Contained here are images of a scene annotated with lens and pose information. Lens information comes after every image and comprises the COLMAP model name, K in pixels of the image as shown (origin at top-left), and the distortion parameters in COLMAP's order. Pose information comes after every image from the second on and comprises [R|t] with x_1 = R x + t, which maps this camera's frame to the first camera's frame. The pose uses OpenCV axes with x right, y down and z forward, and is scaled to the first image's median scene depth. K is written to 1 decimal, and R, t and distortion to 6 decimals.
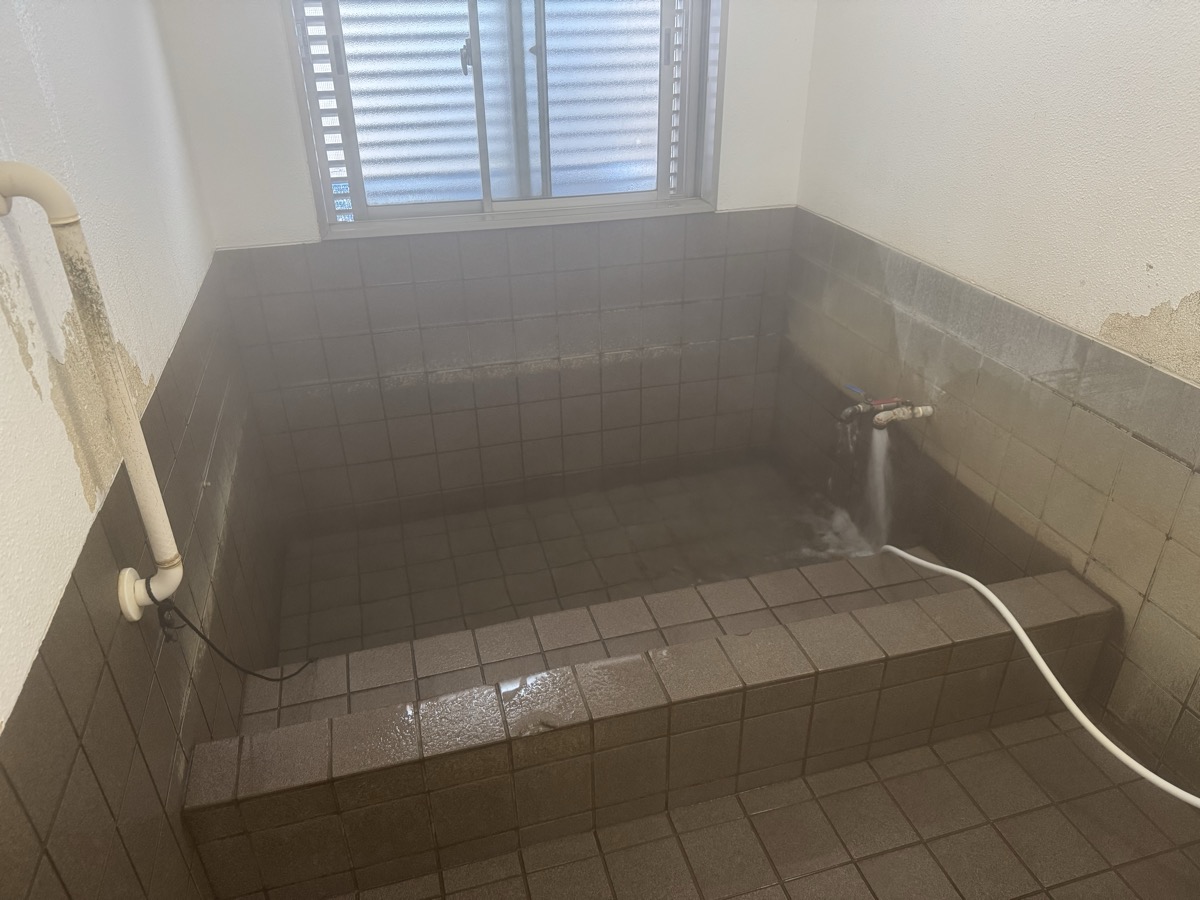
lens RADIAL K [[843.1, 0, 599.9], [0, 843.1, 451.2], [0, 0, 1]] dist [0.022594, -0.021107]
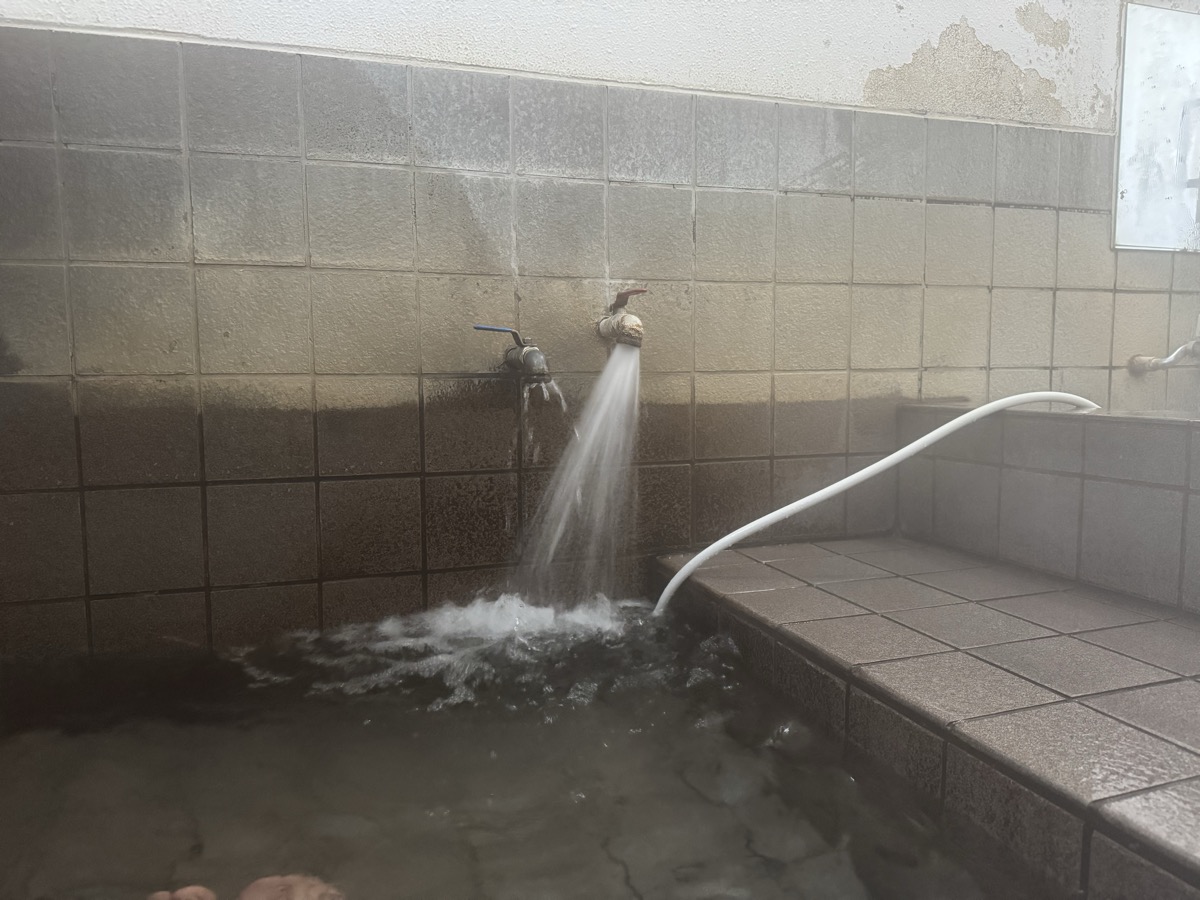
lens RADIAL K [[843.1, 0, 598.5], [0, 843.1, 449.4], [0, 0, 1]] dist [0.022594, -0.021107]
pose [[-0.041331, -0.088964, 0.995177, -0.235662], [0.482854, 0.870217, 0.097847, -0.040332], [-0.874725, 0.484570, 0.006990, 1.237224]]
